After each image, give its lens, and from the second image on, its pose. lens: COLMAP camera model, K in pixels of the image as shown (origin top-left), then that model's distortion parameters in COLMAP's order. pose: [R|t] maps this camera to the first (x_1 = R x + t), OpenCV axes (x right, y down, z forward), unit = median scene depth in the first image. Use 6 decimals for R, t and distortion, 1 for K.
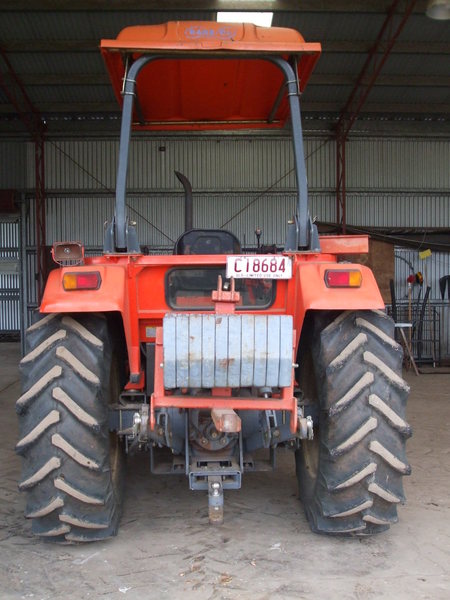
lens RADIAL K [[675.5, 0, 223.7], [0, 675.5, 297.9], [0, 0, 1]] dist [-0.086255, 0.000000]
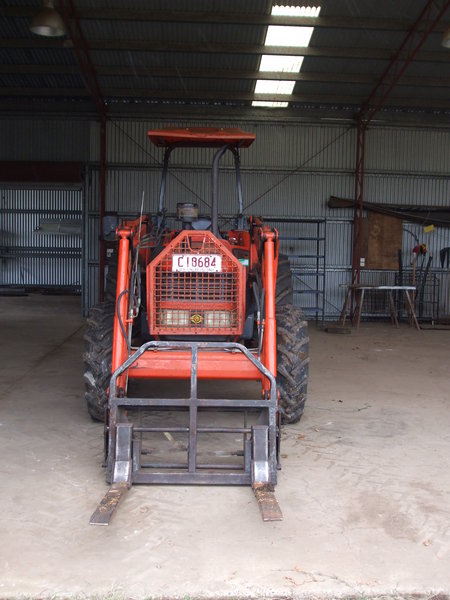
lens RADIAL K [[675.5, 0, 225.4], [0, 675.5, 302.0], [0, 0, 1]] dist [-0.086255, 0.000000]
pose [[0.999531, 0.029136, 0.009444, -0.062439], [-0.029615, 0.998027, 0.055369, 0.008359], [-0.007812, -0.055623, 0.998421, -0.173177]]
